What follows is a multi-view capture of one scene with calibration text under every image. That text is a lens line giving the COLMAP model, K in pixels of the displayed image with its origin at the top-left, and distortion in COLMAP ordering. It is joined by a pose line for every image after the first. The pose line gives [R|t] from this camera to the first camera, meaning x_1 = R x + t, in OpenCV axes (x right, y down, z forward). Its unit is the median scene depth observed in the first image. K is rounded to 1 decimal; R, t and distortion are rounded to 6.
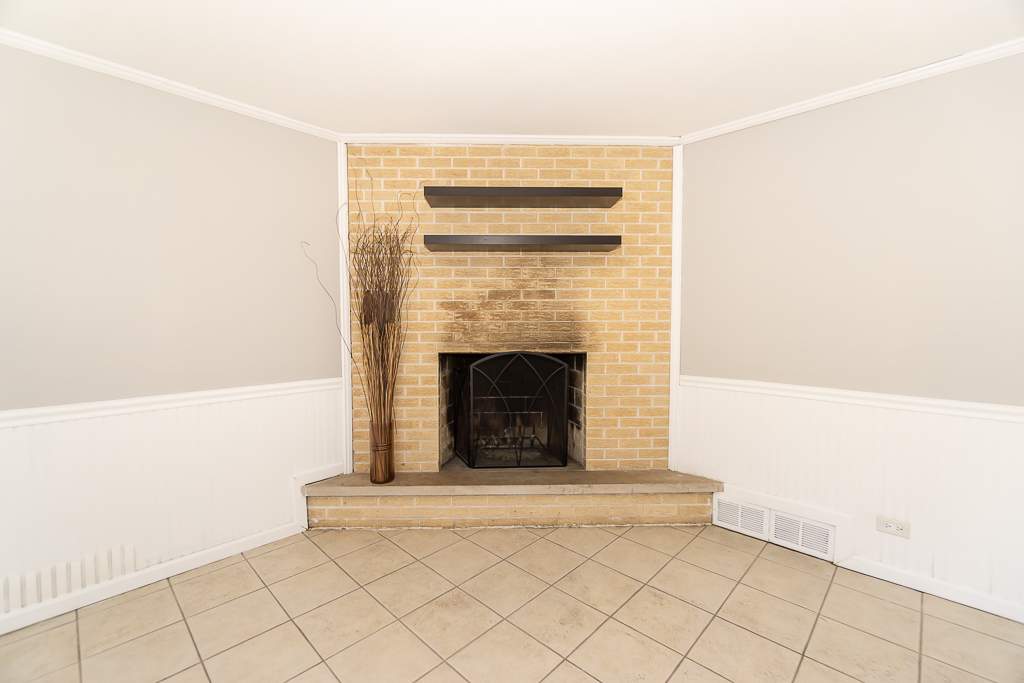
lens RADIAL K [[445.2, 0, 511.4], [0, 445.2, 335.9], [0, 0, 1]] dist [-0.005027, 0.000628]
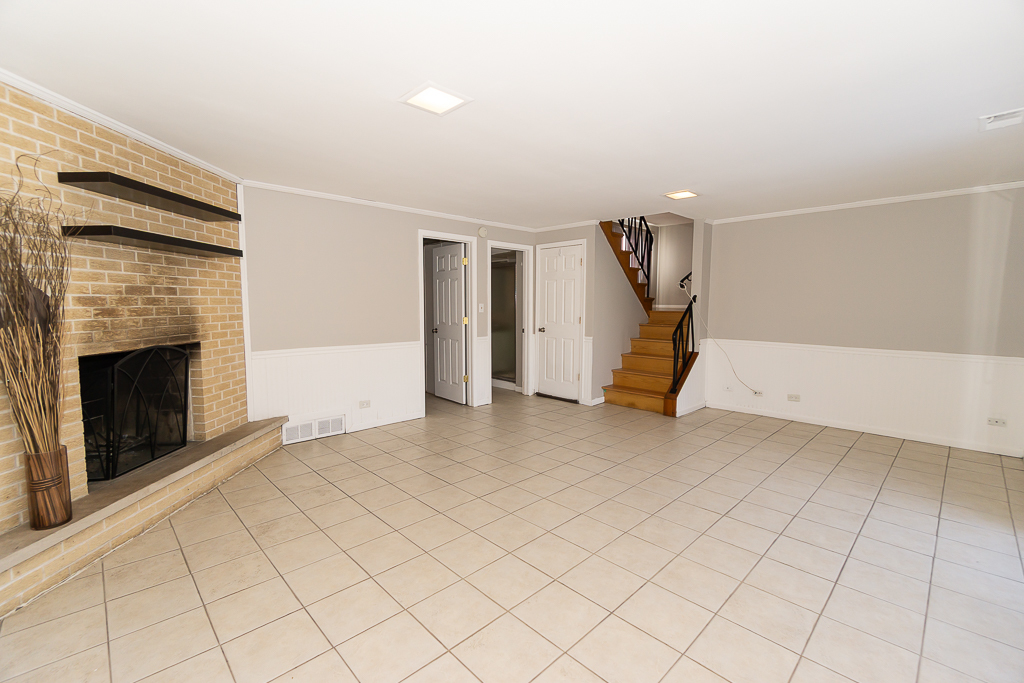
lens RADIAL K [[445.2, 0, 511.2], [0, 445.2, 341.3], [0, 0, 1]] dist [-0.005027, 0.000628]
pose [[0.030695, -0.085335, 0.995879, -0.983994], [0.049441, 0.995259, 0.083758, -0.021408], [-0.998305, 0.046667, 0.034768, 0.142108]]
